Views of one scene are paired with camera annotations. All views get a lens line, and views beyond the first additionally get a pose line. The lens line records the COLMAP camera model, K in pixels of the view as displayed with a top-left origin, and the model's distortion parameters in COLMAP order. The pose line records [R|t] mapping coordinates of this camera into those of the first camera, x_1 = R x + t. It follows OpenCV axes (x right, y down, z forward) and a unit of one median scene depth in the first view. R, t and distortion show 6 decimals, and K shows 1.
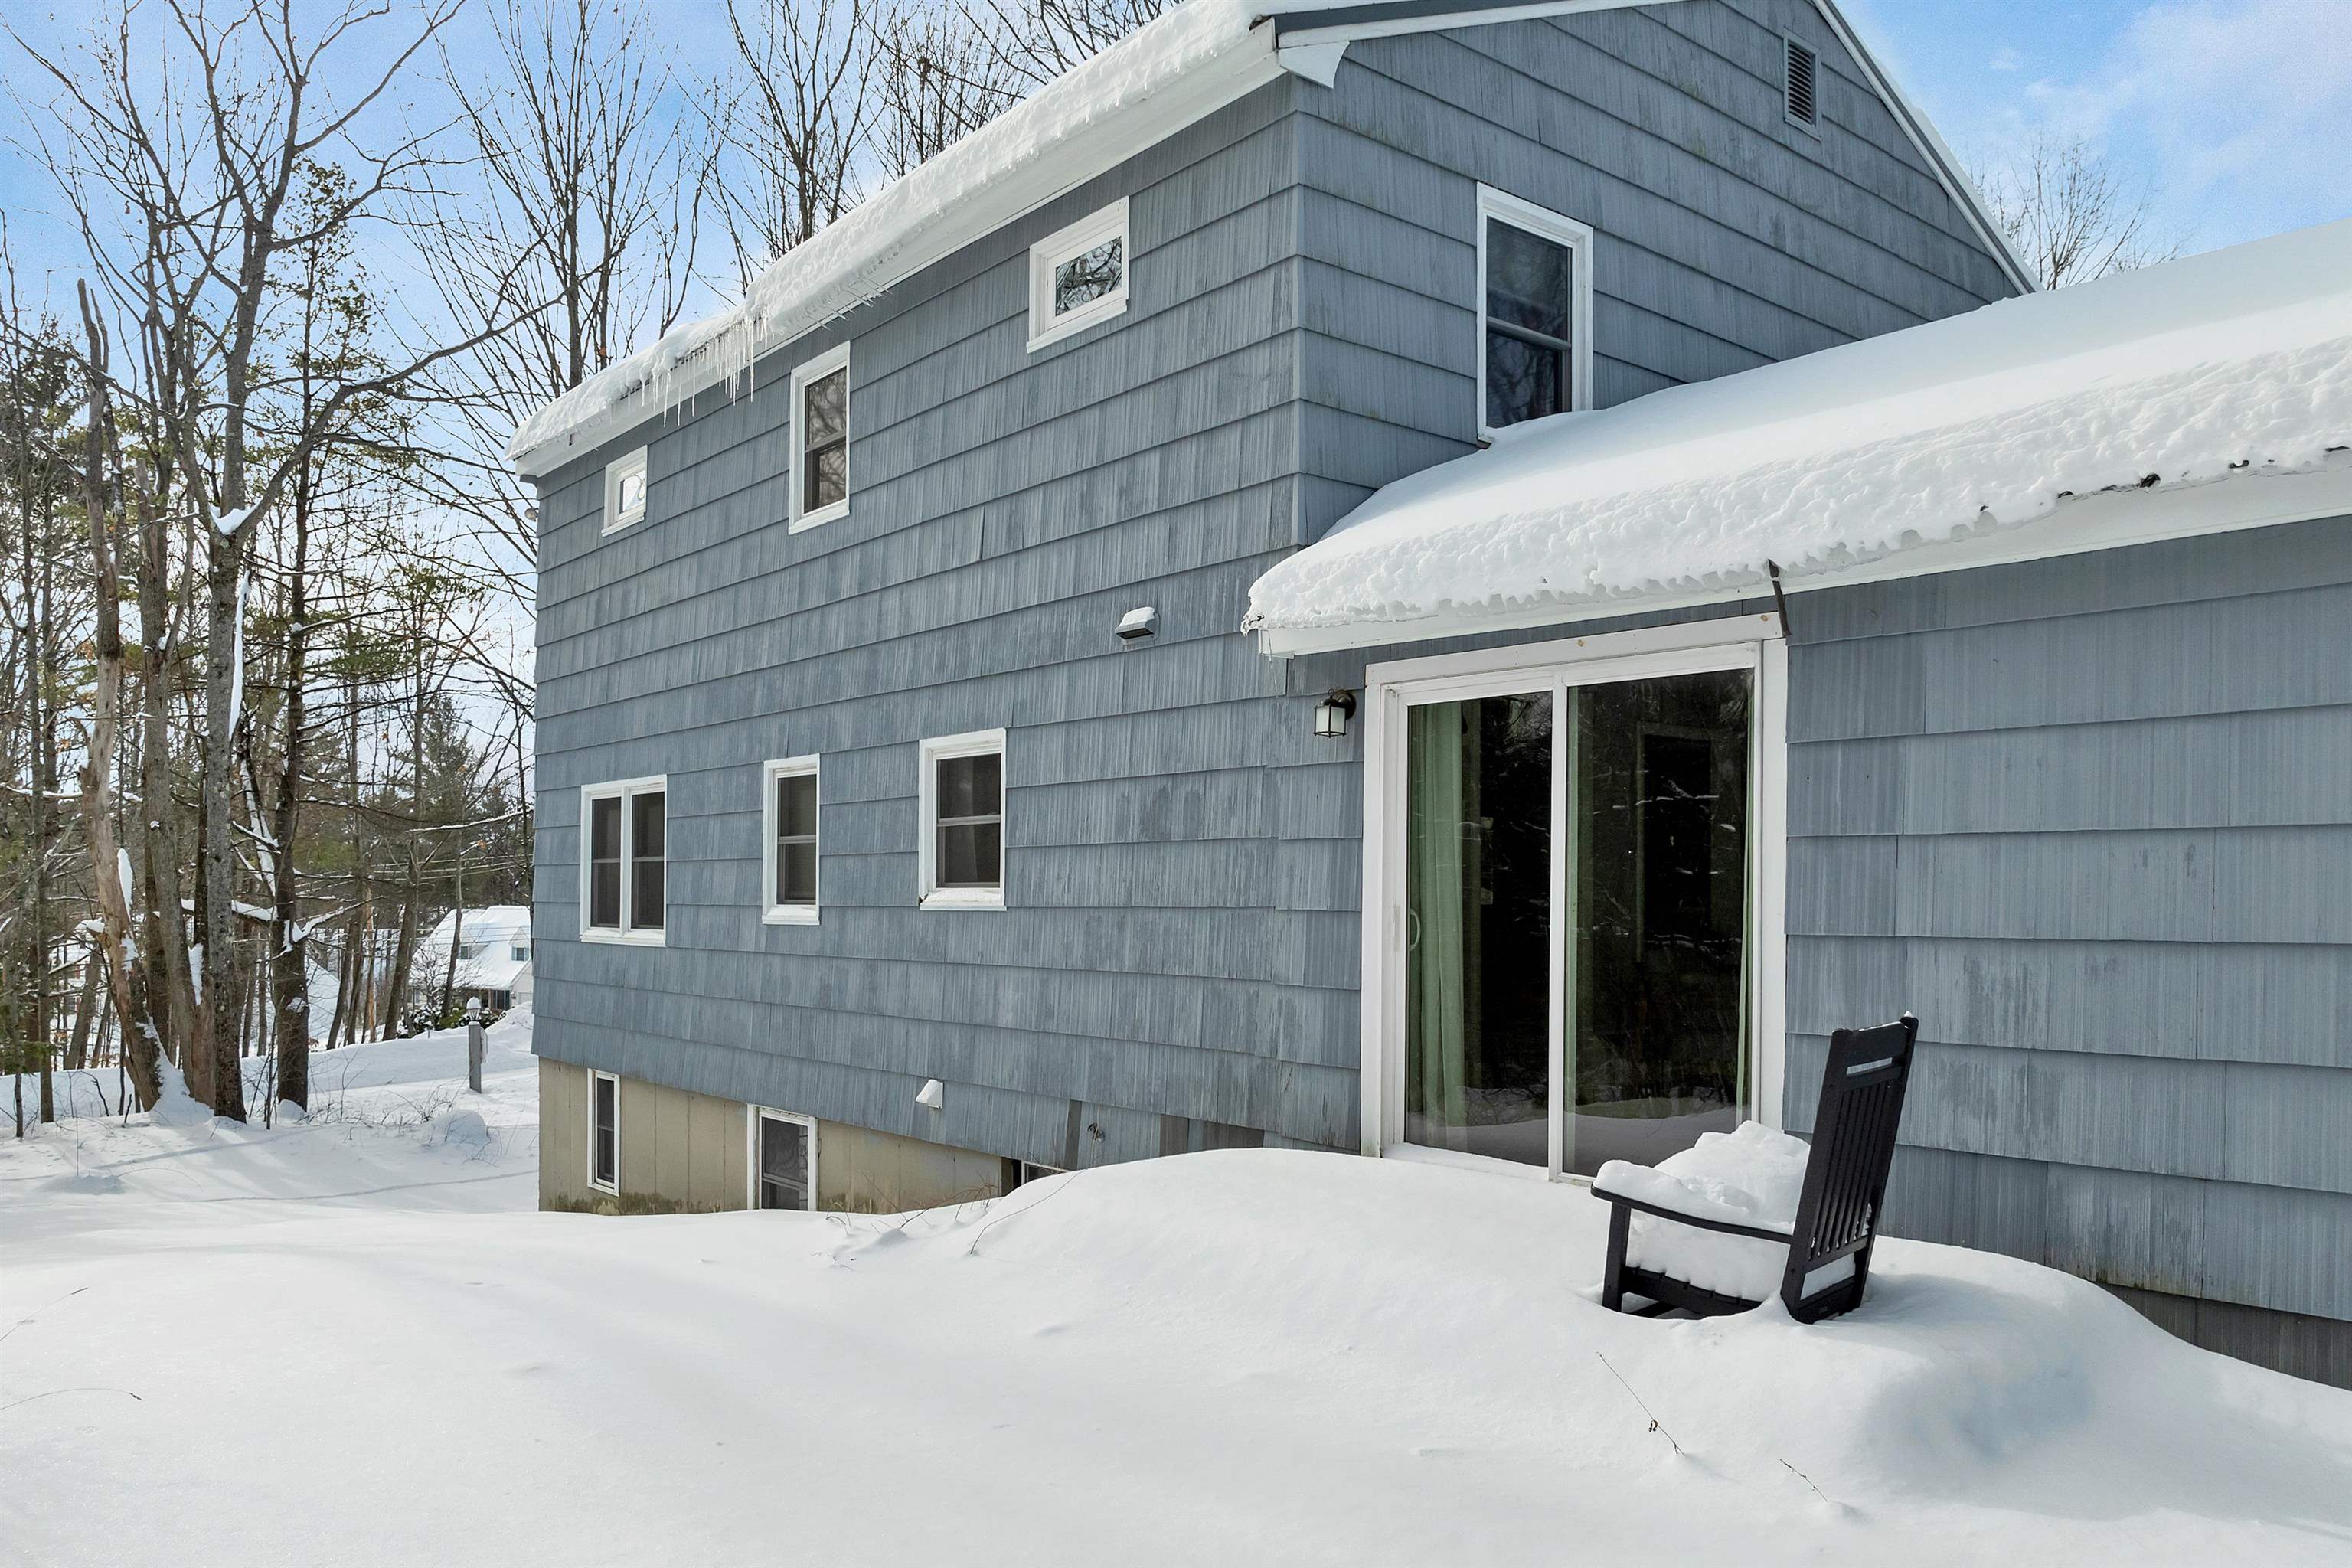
lens RADIAL K [[1697.5, 0, 1178.2], [0, 1697.5, 876.7], [0, 0, 1]] dist [-0.009719, -0.058943]
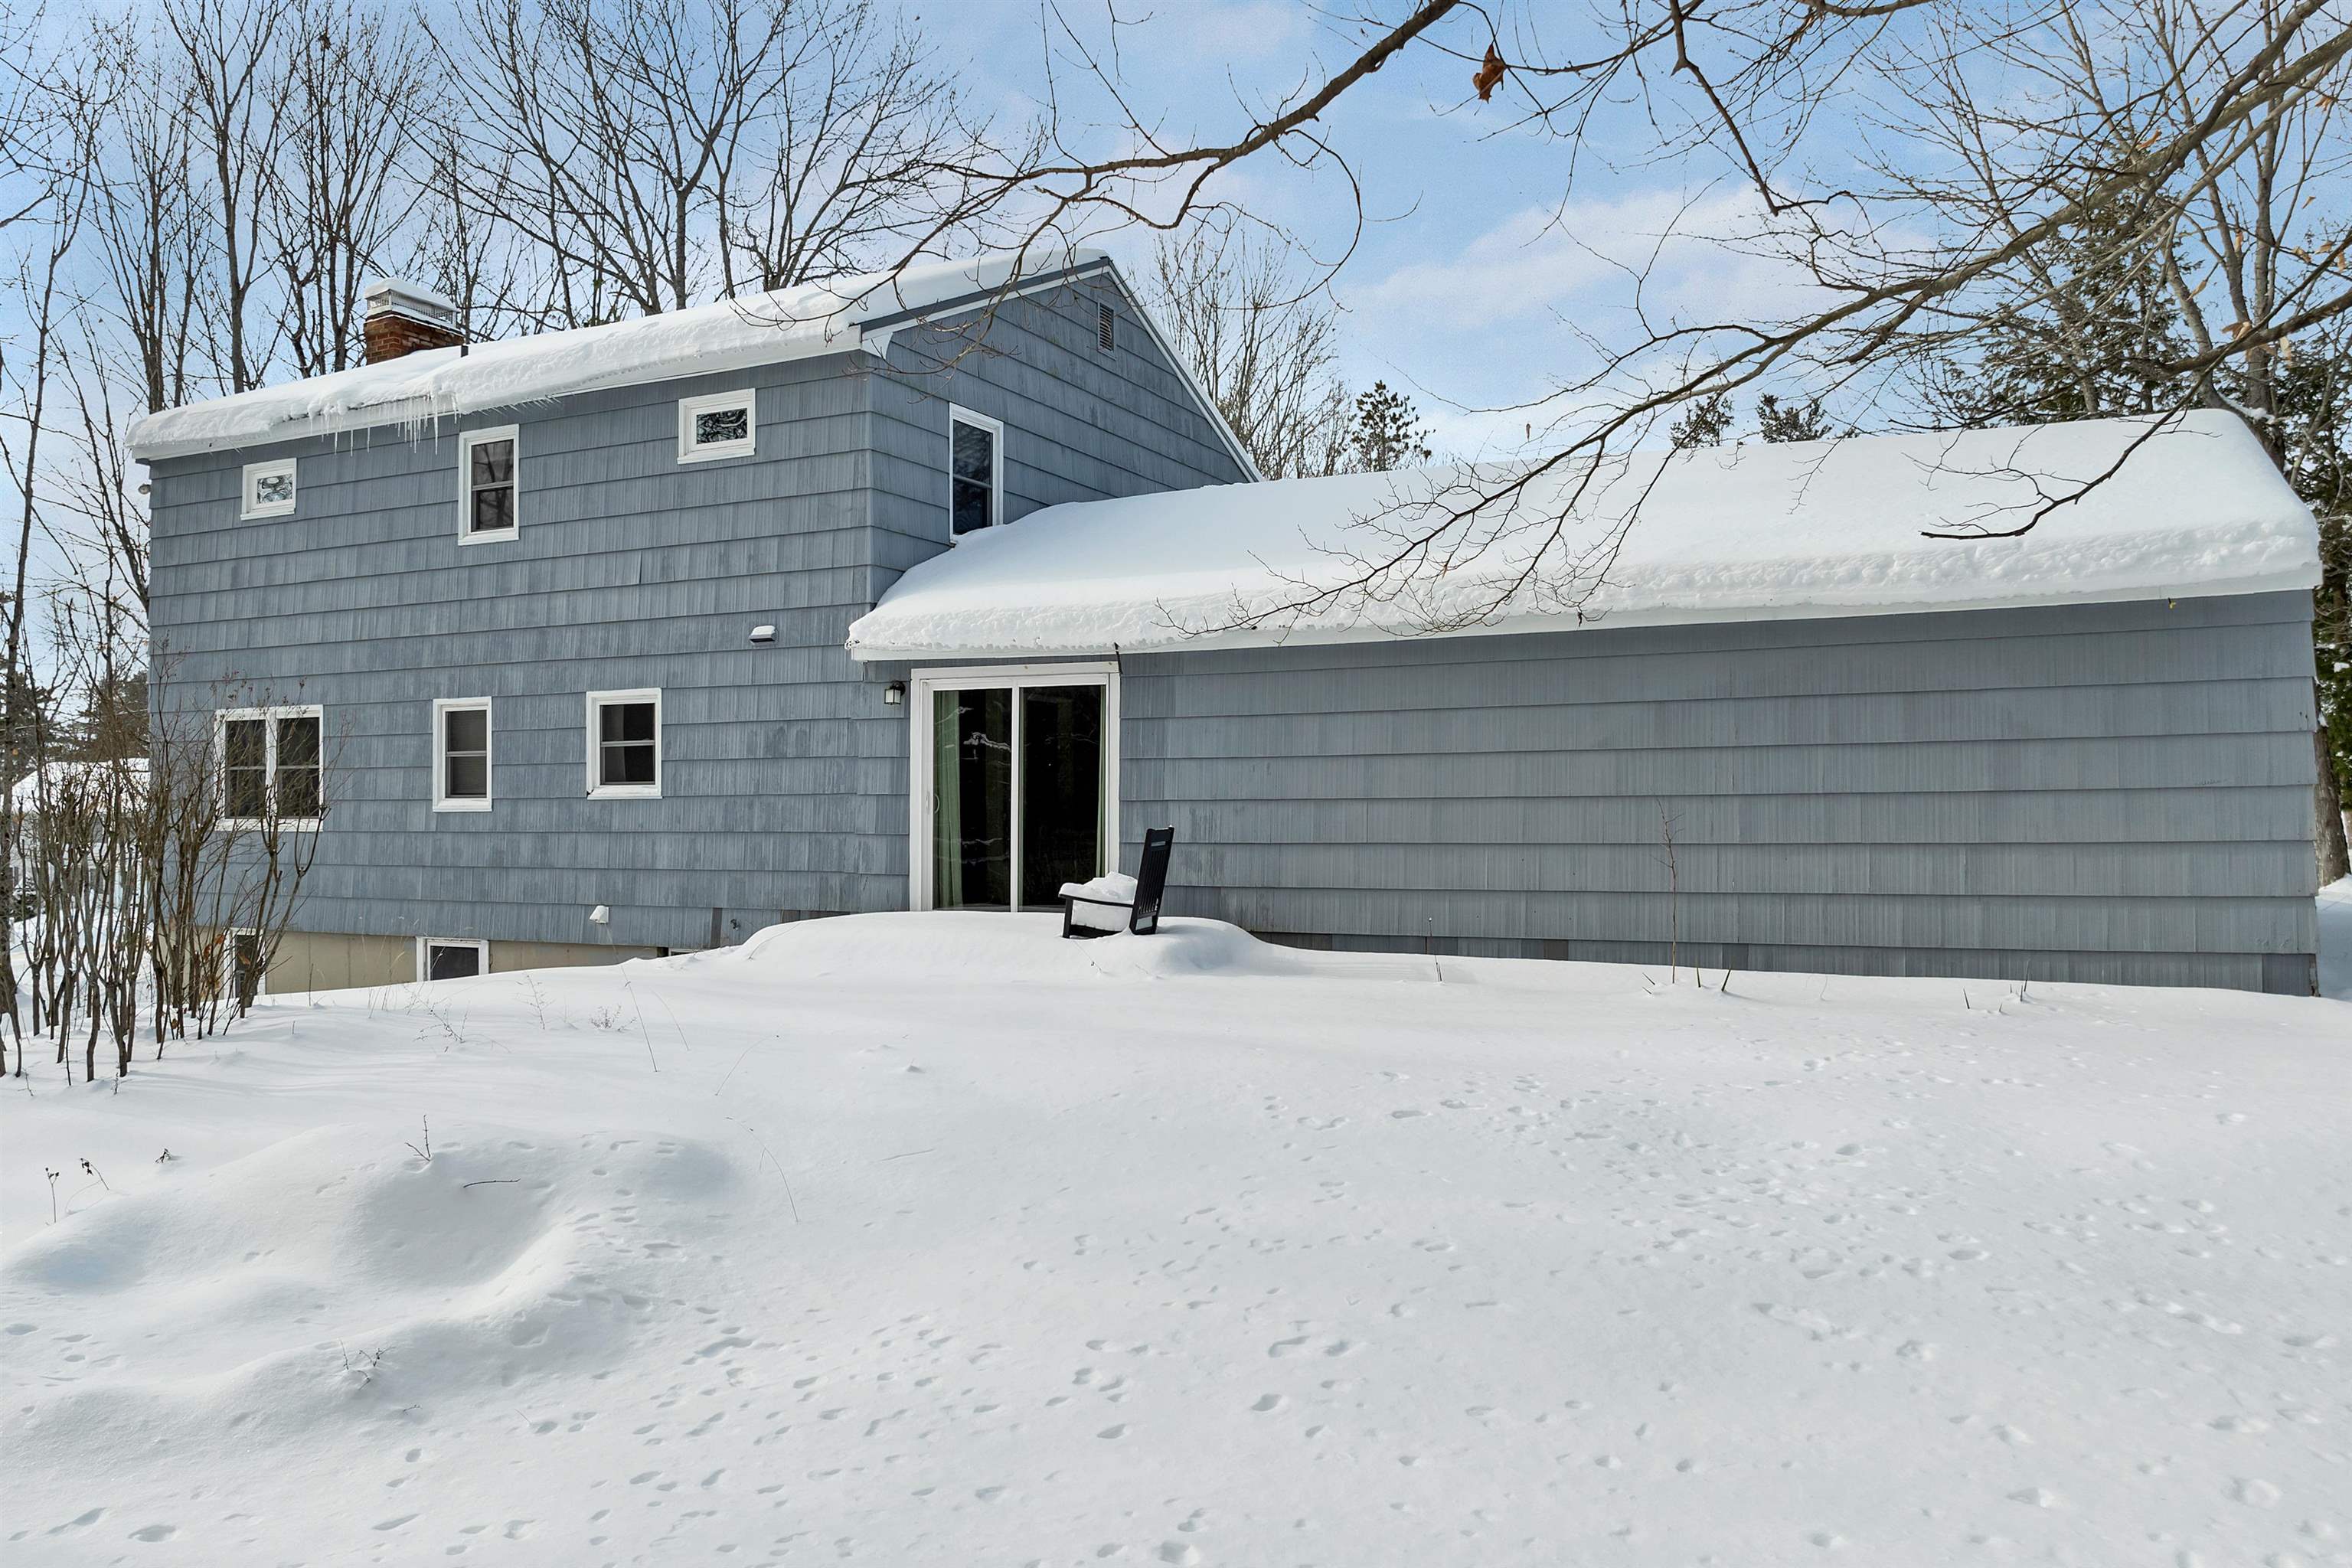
lens RADIAL K [[1709.8, 0, 1176.0], [0, 1709.8, 784.0], [0, 0, 1]] dist [-0.039093, -0.004665]
pose [[0.909027, 0.000212, 0.416737, -0.363128], [0.001275, 0.999994, -0.003290, 0.012747], [-0.416735, 0.003522, 0.909021, -0.771515]]
